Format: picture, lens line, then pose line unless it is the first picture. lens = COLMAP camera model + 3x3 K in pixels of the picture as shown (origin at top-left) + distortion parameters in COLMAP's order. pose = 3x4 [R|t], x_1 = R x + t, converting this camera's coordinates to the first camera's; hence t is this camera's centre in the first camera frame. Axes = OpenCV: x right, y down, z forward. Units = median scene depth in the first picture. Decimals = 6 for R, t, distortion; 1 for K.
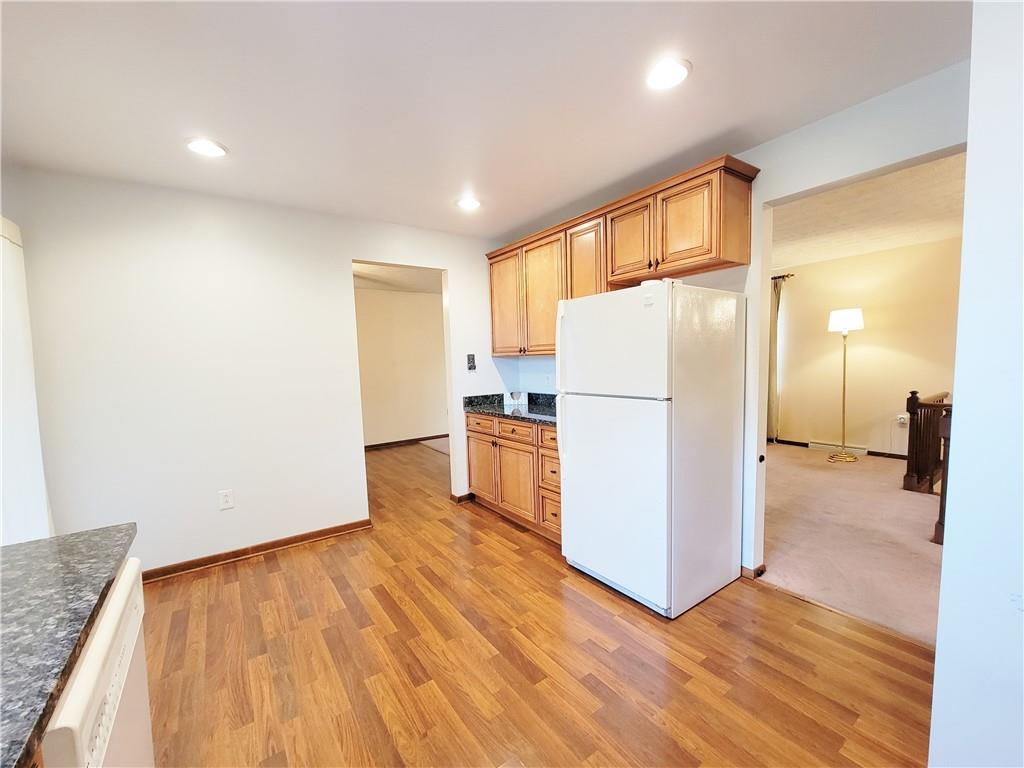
lens RADIAL K [[420.6, 0, 514.1], [0, 420.6, 395.0], [0, 0, 1]] dist [-0.000800, 0.000032]
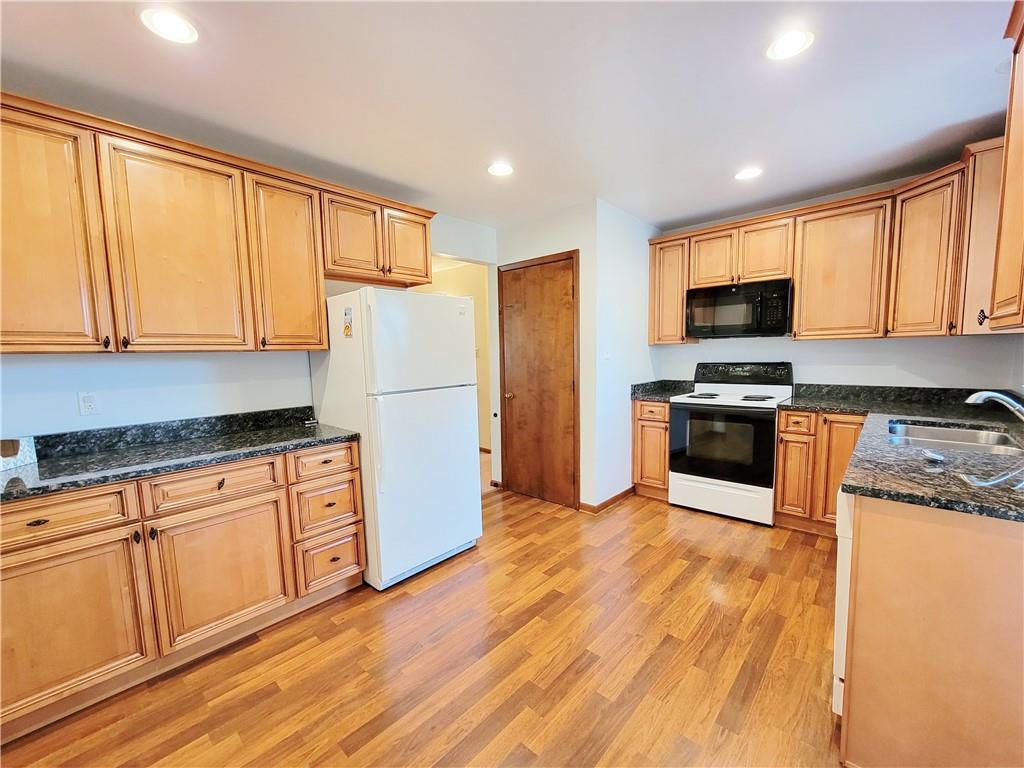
lens RADIAL K [[420.6, 0, 514.1], [0, 420.6, 395.0], [0, 0, 1]] dist [-0.000800, 0.000032]
pose [[-0.211020, -0.064795, 0.975332, -0.882060], [0.111725, 0.989663, 0.089919, -0.055540], [-0.971076, 0.127943, -0.201599, 1.004534]]
